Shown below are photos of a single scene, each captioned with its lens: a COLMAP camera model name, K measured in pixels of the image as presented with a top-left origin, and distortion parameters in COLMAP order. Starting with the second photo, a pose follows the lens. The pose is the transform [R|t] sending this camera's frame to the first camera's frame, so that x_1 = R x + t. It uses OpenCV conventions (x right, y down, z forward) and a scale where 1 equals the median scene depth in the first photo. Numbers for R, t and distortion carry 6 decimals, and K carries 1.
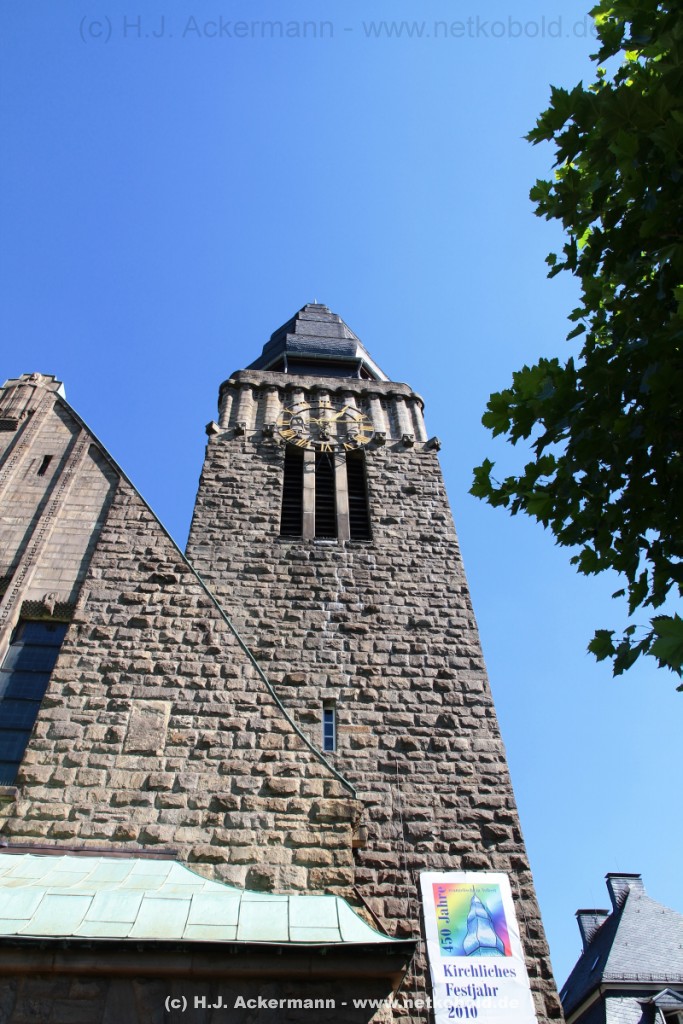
lens RADIAL K [[714.3, 0, 327.9], [0, 714.3, 525.6], [0, 0, 1]] dist [-0.109112, 0.084255]
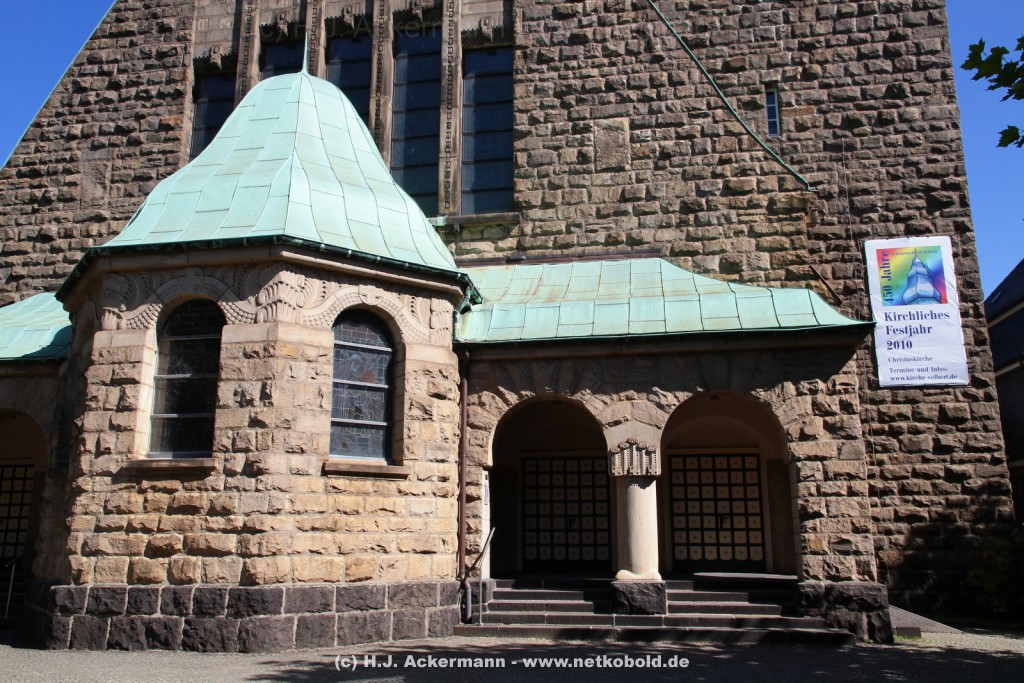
lens RADIAL K [[852.4, 0, 502.6], [0, 852.4, 336.4], [0, 0, 1]] dist [-0.058945, 0.127622]
pose [[0.966184, -0.046841, -0.253563, -0.073358], [0.190561, 0.792175, 0.579780, -0.223386], [0.173708, -0.608494, 0.774313, -0.203642]]
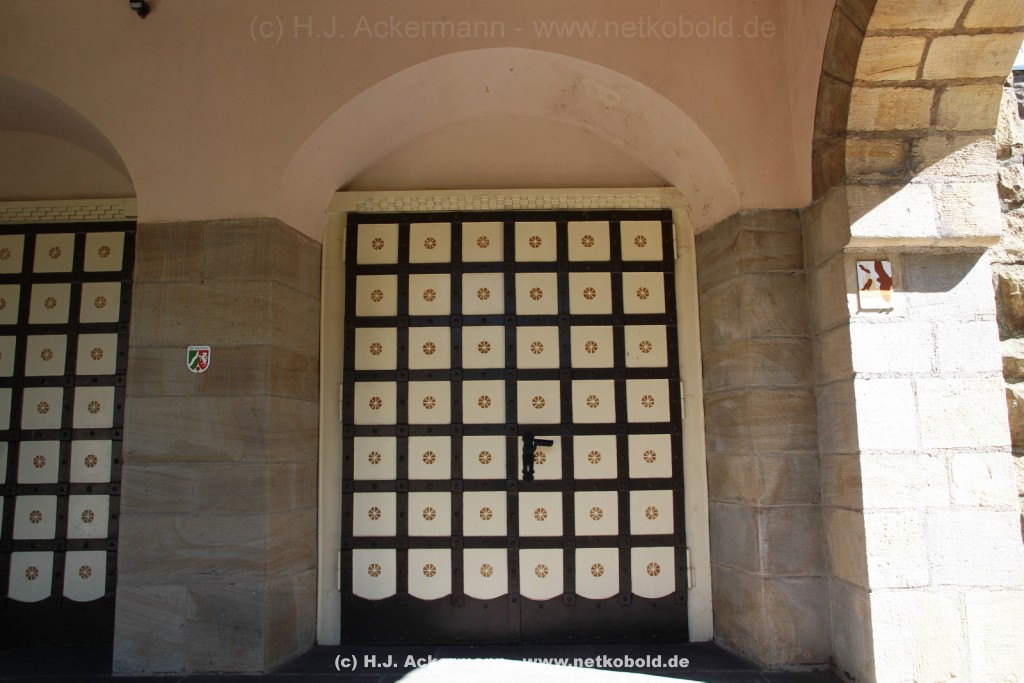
lens RADIAL K [[730.8, 0, 503.6], [0, 730.8, 338.2], [0, 0, 1]] dist [-0.072506, 0.034626]
pose [[0.995049, -0.014988, -0.098249, -0.072790], [0.077032, 0.740939, 0.667140, 0.362984], [0.062797, -0.671405, 0.738425, 0.307303]]
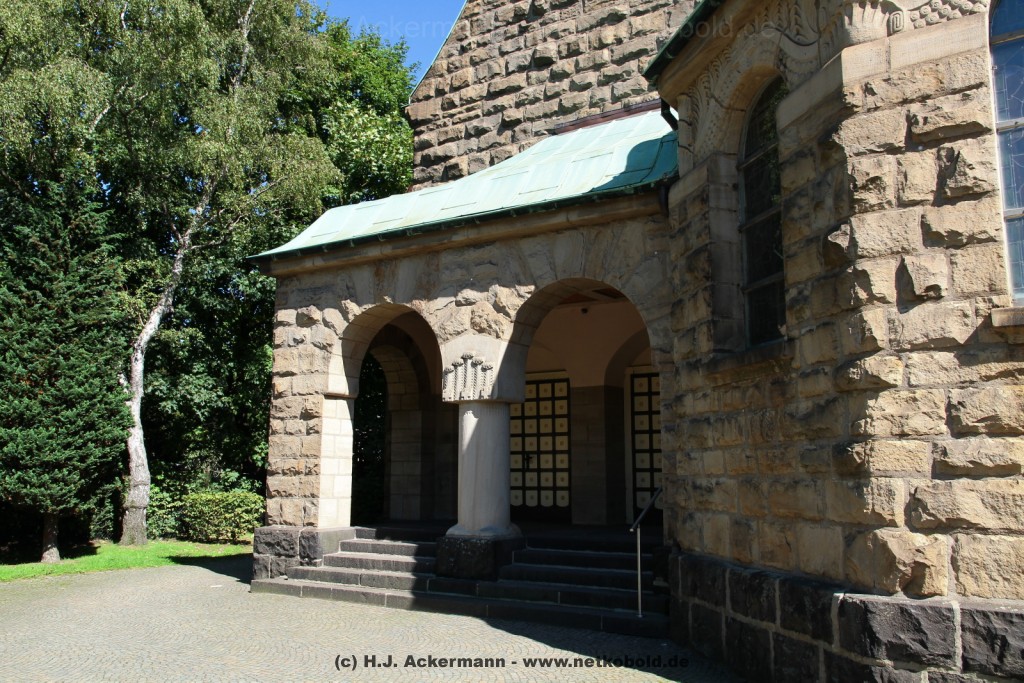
lens RADIAL K [[852.4, 0, 514.0], [0, 852.4, 338.7], [0, 0, 1]] dist [-0.058945, 0.127622]
pose [[0.793324, -0.081801, -0.603280, -0.508247], [0.462455, 0.725444, 0.509771, -0.017140], [0.395945, -0.683403, 0.613341, -0.032782]]
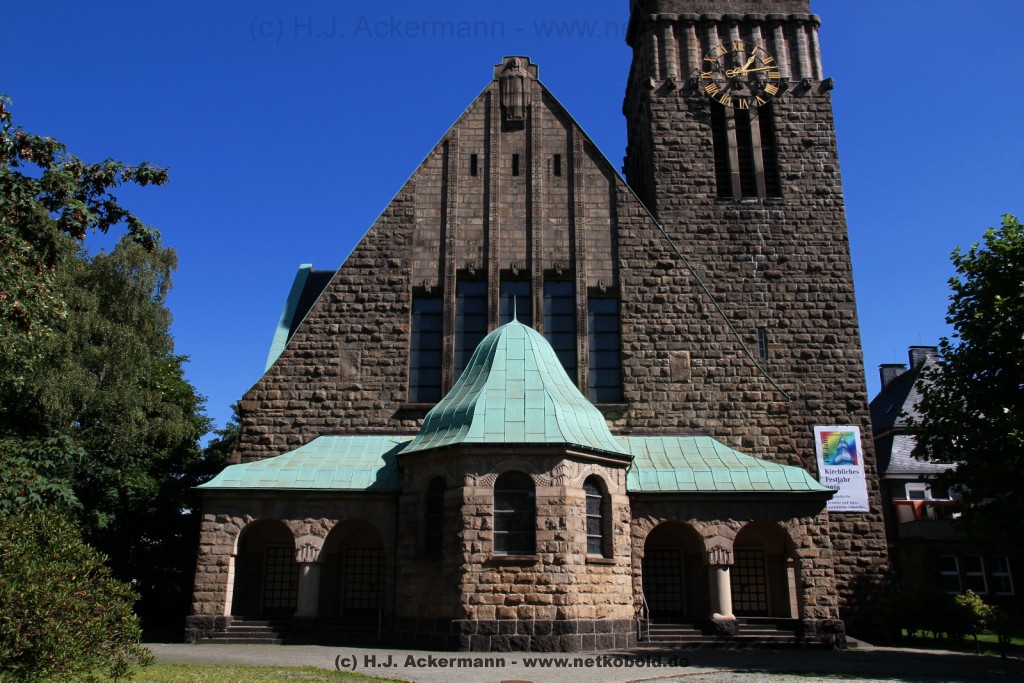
lens RADIAL K [[852.4, 0, 502.0], [0, 852.4, 334.4], [0, 0, 1]] dist [-0.058945, 0.127622]
pose [[0.994870, -0.012132, -0.100431, -0.390697], [0.065030, 0.837173, 0.543058, -0.842100], [0.077490, -0.546804, 0.833667, -0.727803]]
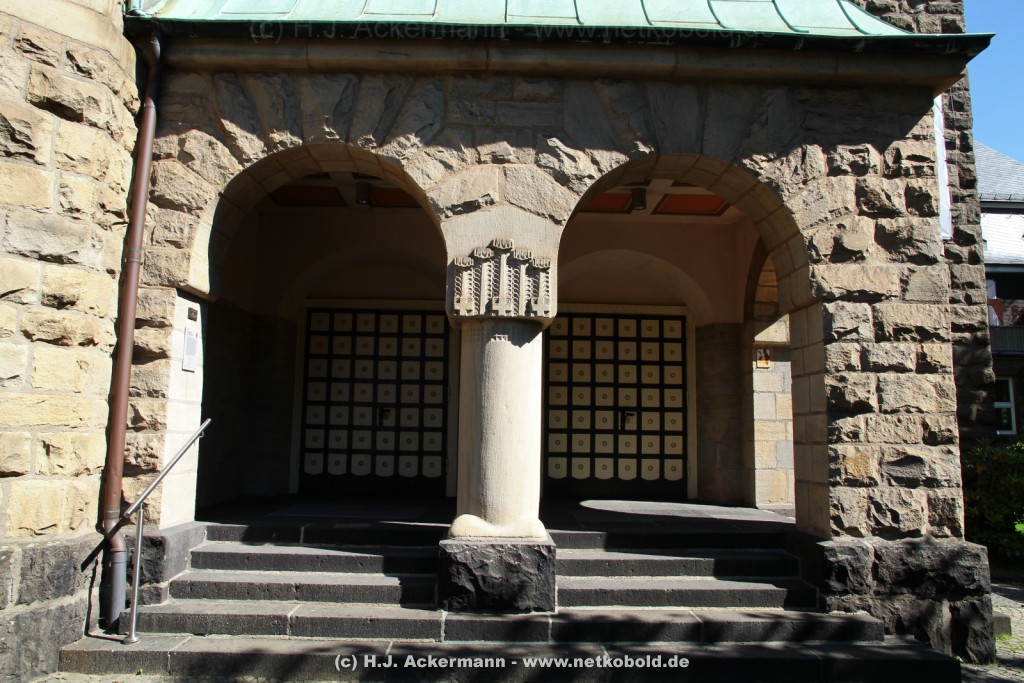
lens RADIAL K [[730.8, 0, 506.4], [0, 730.8, 335.0], [0, 0, 1]] dist [-0.072506, 0.034626]
pose [[0.997761, 0.020989, -0.063501, -0.137232], [0.027509, 0.736641, 0.675725, 0.142405], [0.060960, -0.675959, 0.734414, 0.104170]]
